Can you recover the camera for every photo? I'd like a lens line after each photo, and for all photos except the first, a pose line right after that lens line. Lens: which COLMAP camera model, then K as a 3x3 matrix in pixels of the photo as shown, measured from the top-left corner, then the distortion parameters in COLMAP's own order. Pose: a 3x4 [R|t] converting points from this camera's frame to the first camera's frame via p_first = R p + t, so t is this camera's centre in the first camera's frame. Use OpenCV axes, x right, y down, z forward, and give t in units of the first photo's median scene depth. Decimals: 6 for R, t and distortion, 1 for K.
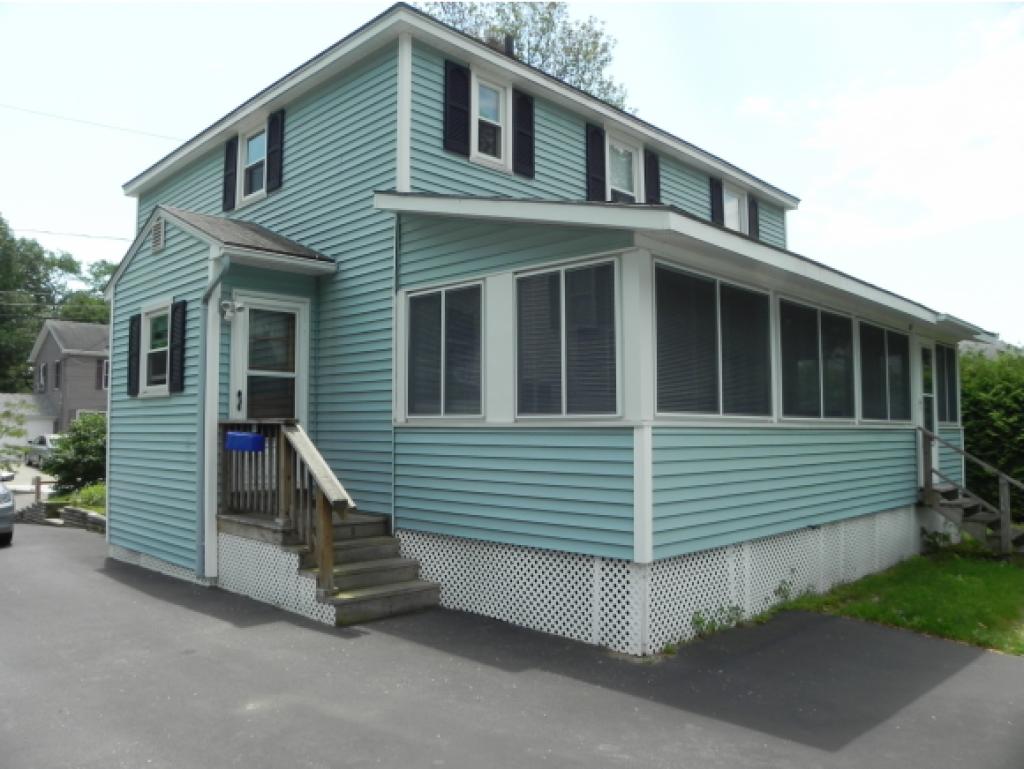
lens RADIAL K [[790.6, 0, 506.3], [0, 790.6, 384.8], [0, 0, 1]] dist [-0.153835, 0.094534]
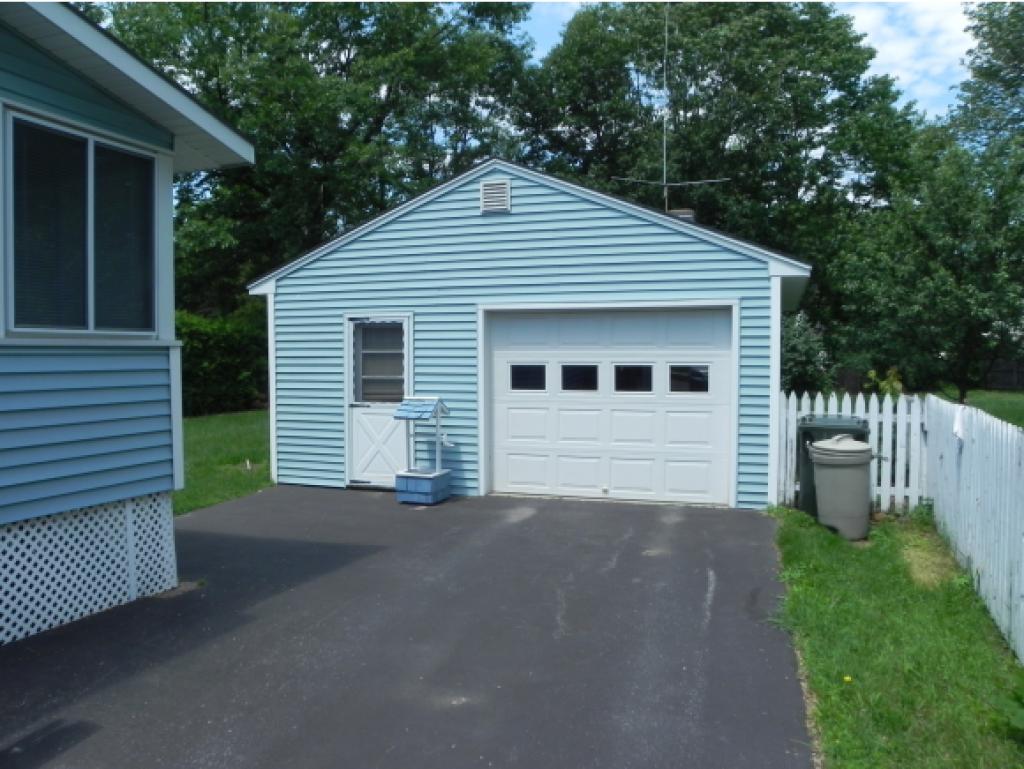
lens RADIAL K [[790.6, 0, 506.3], [0, 790.6, 384.8], [0, 0, 1]] dist [-0.153835, 0.094534]
pose [[-0.402748, -0.038007, 0.914521, -0.830425], [-0.057660, 0.998207, 0.016092, 0.060359], [-0.913493, -0.046250, -0.404217, 0.997955]]
